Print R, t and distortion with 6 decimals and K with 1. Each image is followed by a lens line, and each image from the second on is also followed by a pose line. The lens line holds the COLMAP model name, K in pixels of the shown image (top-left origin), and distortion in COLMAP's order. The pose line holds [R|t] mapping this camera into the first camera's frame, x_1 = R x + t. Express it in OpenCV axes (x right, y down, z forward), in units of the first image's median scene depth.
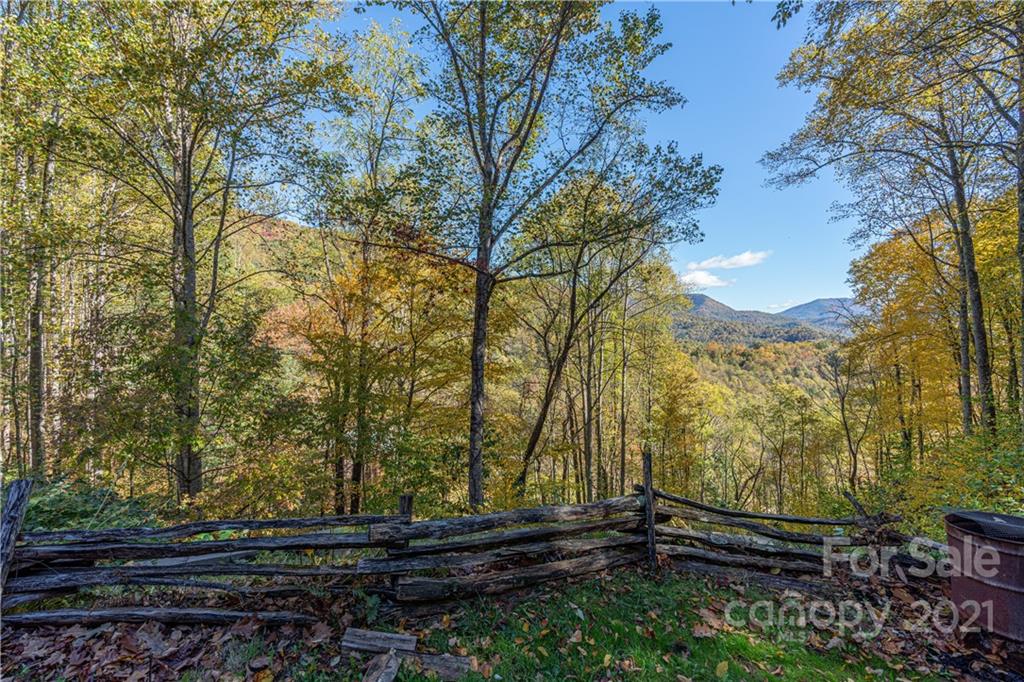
lens RADIAL K [[462.4, 0, 507.4], [0, 462.4, 343.0], [0, 0, 1]] dist [-0.005758, -0.000387]
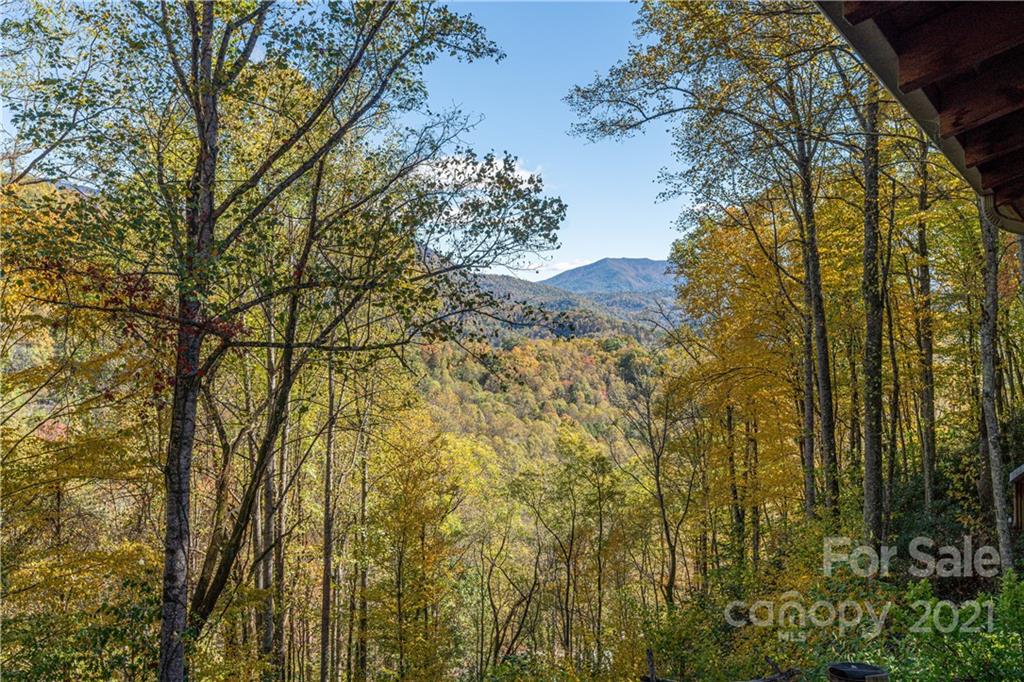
lens RADIAL K [[1013.0, 0, 517.3], [0, 1013.0, 336.1], [0, 0, 1]] dist [0.007237, 0.000000]
pose [[0.872776, 0.008290, 0.488050, -0.062025], [-0.011116, 0.999934, 0.002895, -0.027351], [-0.487994, -0.007952, 0.872811, -0.056597]]
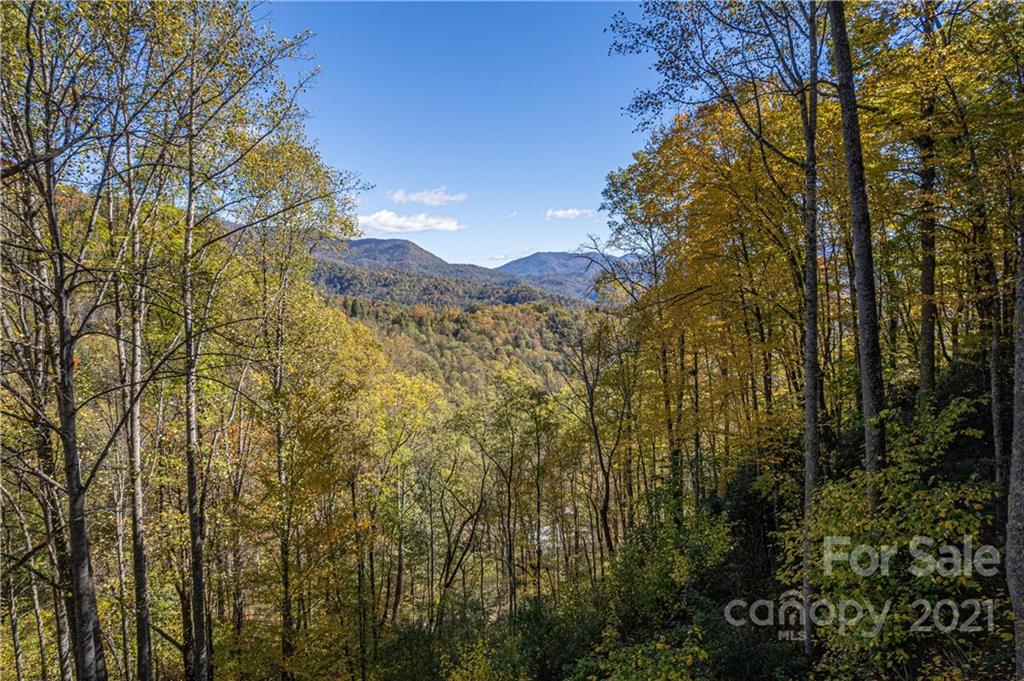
lens RADIAL K [[647.5, 0, 509.0], [0, 647.5, 332.4], [0, 0, 1]] dist [-0.005870, -0.000271]
pose [[0.851982, -0.029773, 0.522725, 0.091301], [0.008953, 0.999064, 0.042311, -0.001899], [-0.523495, -0.031368, 0.851451, 0.171376]]
